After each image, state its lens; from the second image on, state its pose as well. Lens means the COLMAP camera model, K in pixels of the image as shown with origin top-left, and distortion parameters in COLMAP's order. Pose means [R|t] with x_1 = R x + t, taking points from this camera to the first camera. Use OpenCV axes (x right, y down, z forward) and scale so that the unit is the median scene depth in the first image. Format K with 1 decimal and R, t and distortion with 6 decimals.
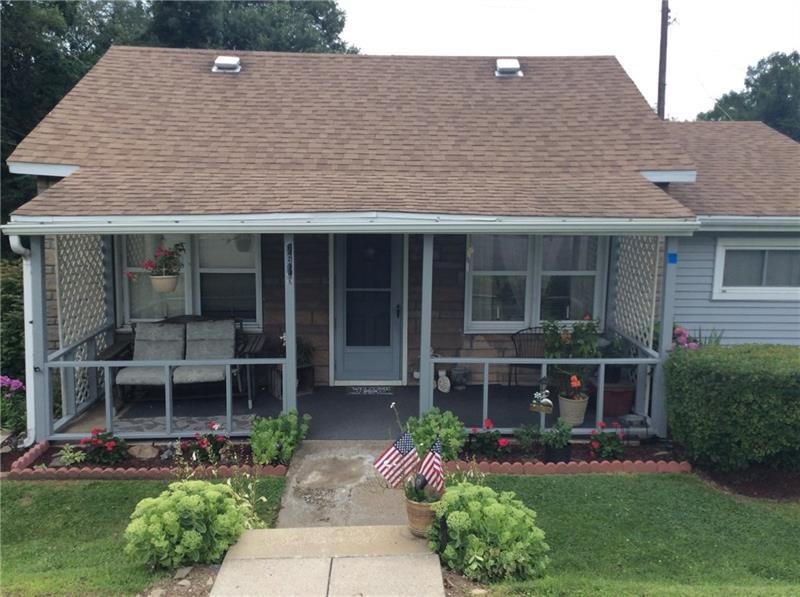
lens RADIAL K [[704.7, 0, 398.8], [0, 704.7, 298.0], [0, 0, 1]] dist [0.108469, -0.148921]
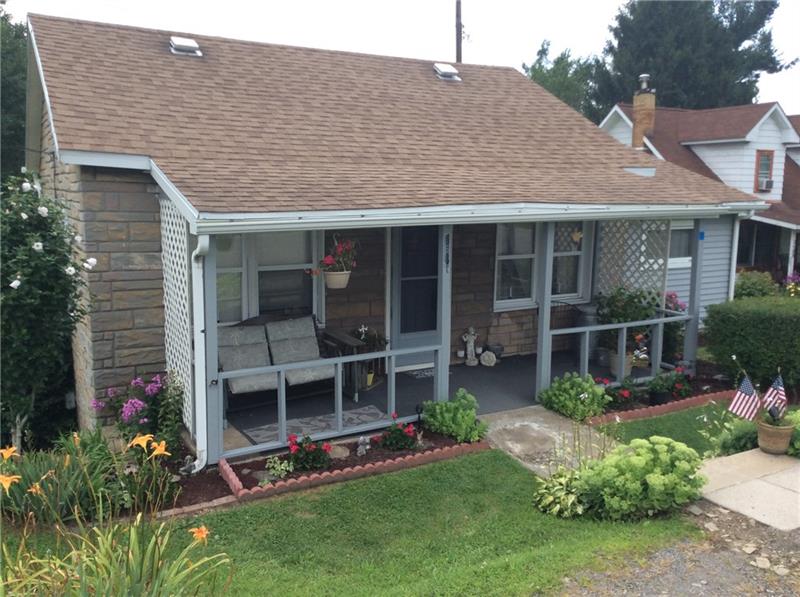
lens RADIAL K [[704.7, 0, 395.5], [0, 704.7, 298.8], [0, 0, 1]] dist [0.108469, -0.148921]
pose [[0.891813, -0.072279, 0.446594, -0.600045], [0.067468, 0.997364, 0.026689, -0.012349], [-0.447346, 0.006329, 0.894339, 0.080843]]
